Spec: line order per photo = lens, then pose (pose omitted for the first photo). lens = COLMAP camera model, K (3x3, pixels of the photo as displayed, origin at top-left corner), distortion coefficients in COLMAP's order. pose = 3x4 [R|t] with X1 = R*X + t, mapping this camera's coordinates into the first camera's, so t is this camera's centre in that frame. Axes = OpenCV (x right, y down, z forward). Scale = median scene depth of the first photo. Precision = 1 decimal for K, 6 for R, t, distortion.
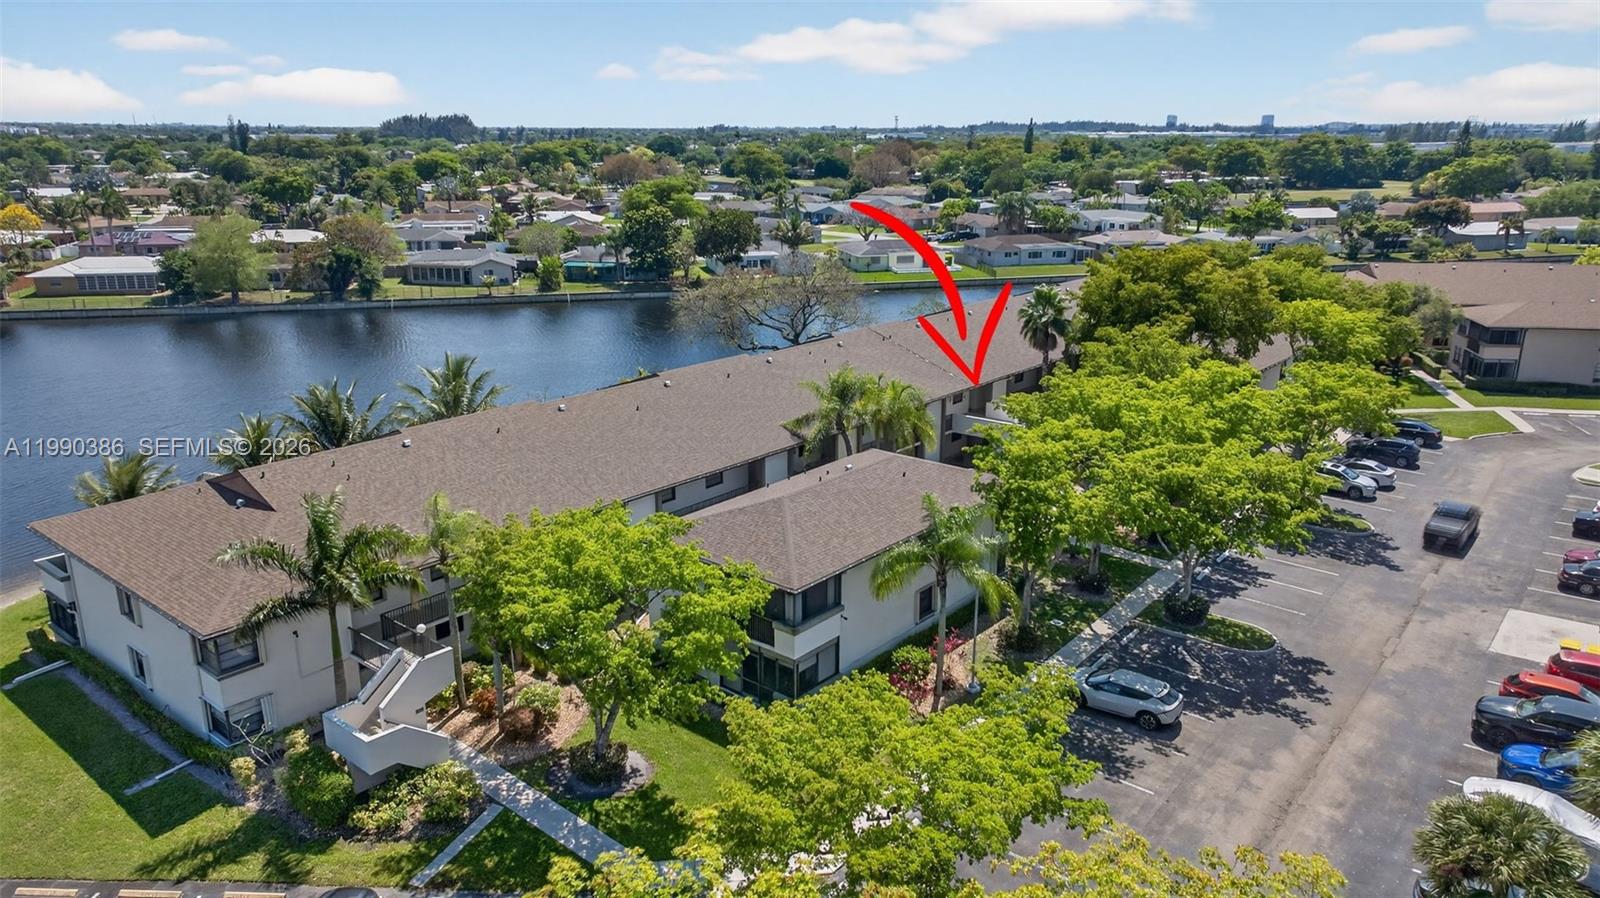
lens RADIAL K [[1092.6, 0, 808.7], [0, 1092.6, 402.7], [0, 0, 1]] dist [0.024211, 0.002451]
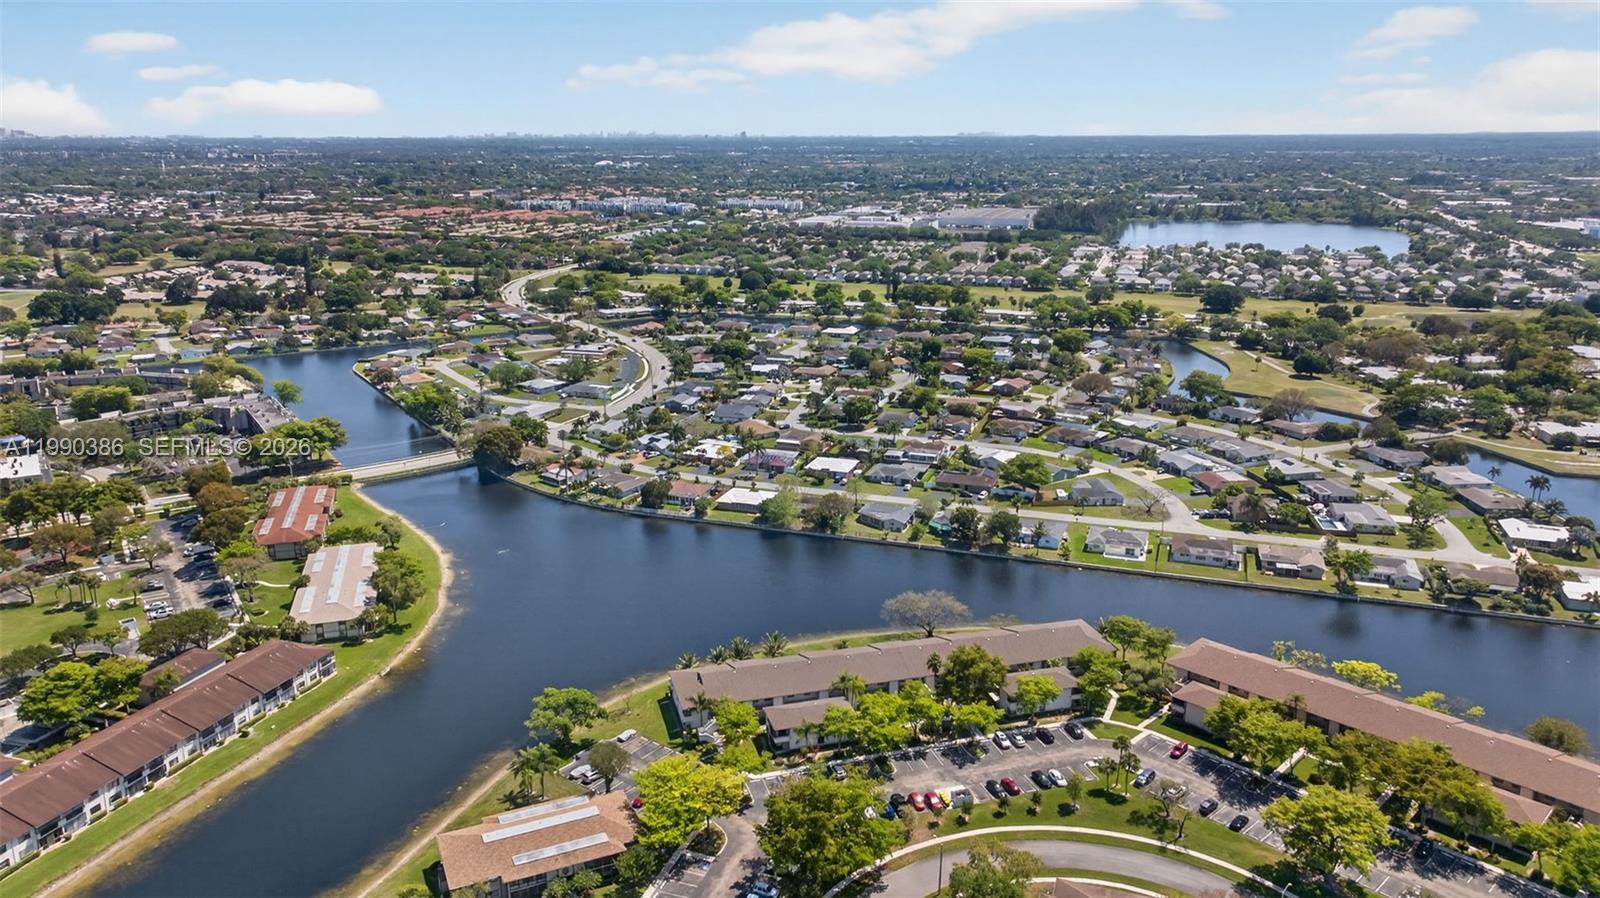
lens RADIAL K [[1092.6, 0, 808.7], [0, 1092.6, 402.7], [0, 0, 1]] dist [0.024211, 0.002451]
pose [[0.829238, 0.112748, -0.547405, 1.914940], [-0.130606, 0.991414, 0.006351, -0.972687], [0.543421, 0.066227, 0.836844, -2.305954]]
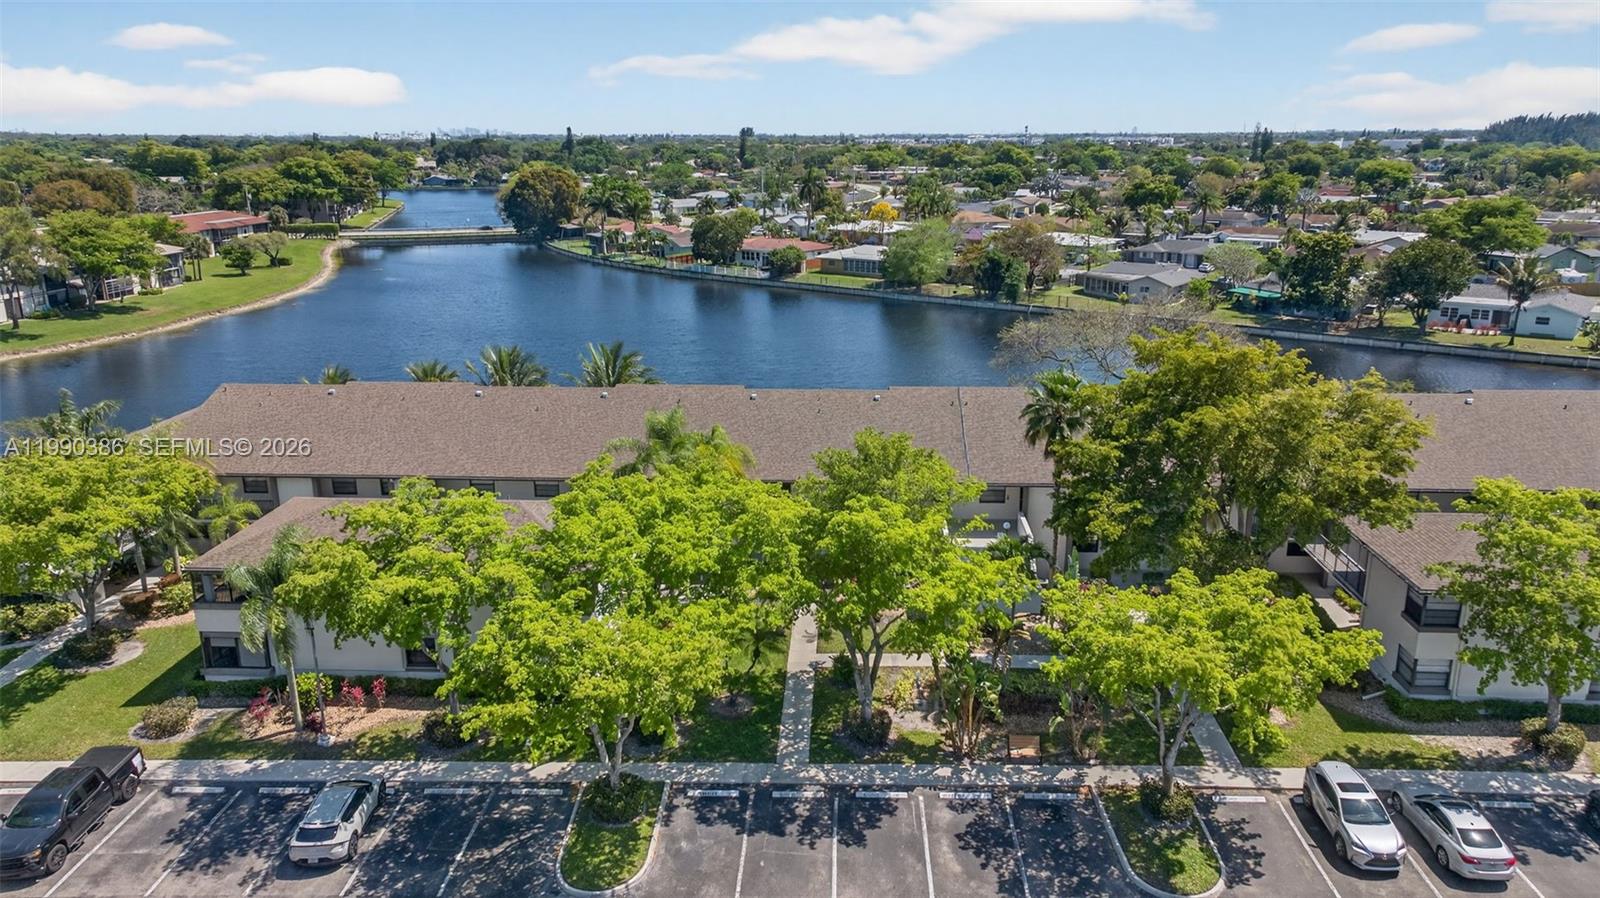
lens RADIAL K [[1102.4, 0, 800.0], [0, 1102.4, 449.0], [0, 0, 1]] dist [0.018531, 0.000869]
pose [[0.603963, 0.214527, -0.767598, 0.818832], [-0.189398, 0.974137, 0.123229, -0.134568], [0.774181, 0.070956, 0.628974, 0.540086]]
